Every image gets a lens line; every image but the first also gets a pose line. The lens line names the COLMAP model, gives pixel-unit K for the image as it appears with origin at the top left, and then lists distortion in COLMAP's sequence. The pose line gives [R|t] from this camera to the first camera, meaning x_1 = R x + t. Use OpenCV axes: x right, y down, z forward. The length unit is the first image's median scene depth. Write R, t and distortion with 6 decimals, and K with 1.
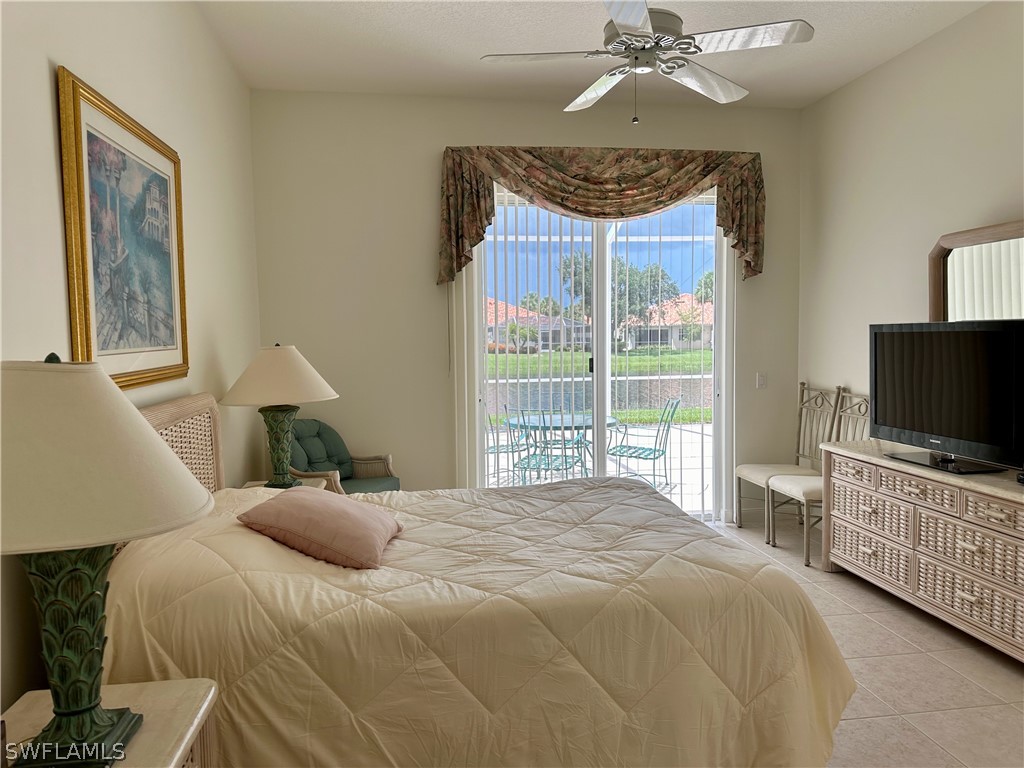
lens RADIAL K [[732.6, 0, 508.6], [0, 732.6, 387.6], [0, 0, 1]] dist [0.087323, -0.109833]
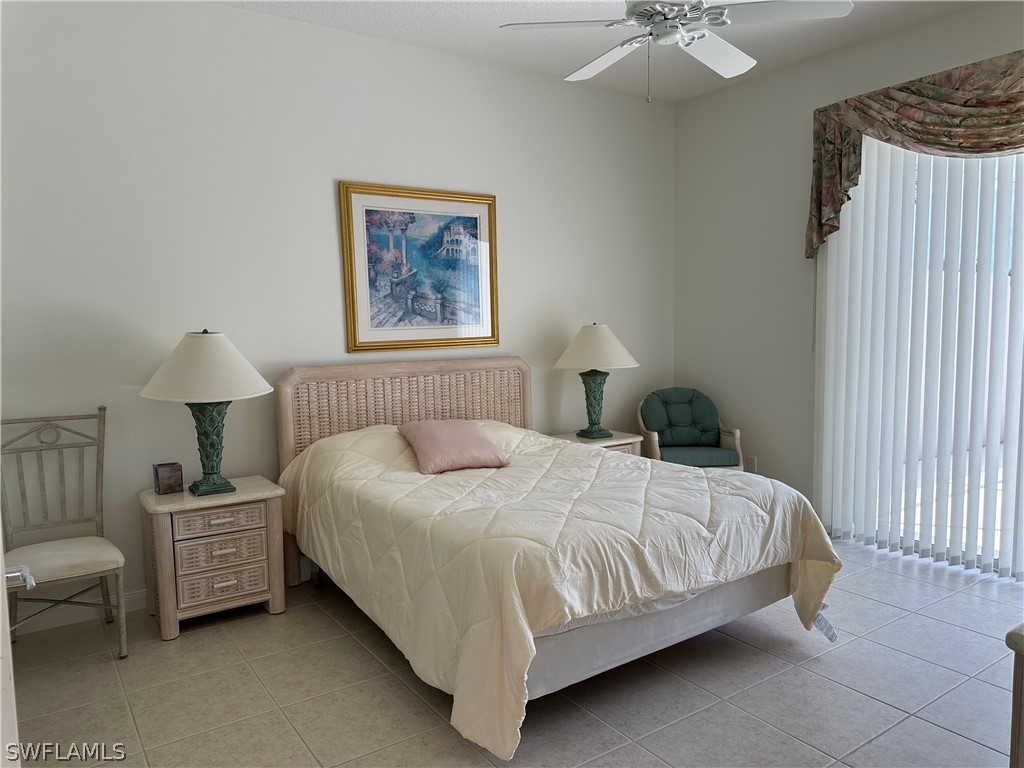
lens RADIAL K [[732.6, 0, 512.2], [0, 732.6, 380.8], [0, 0, 1]] dist [0.087323, -0.109833]
pose [[0.440966, 0.074599, -0.894418, 0.610579], [-0.049326, 0.997048, 0.058840, -0.021322], [0.896167, 0.018171, 0.443344, 0.246947]]
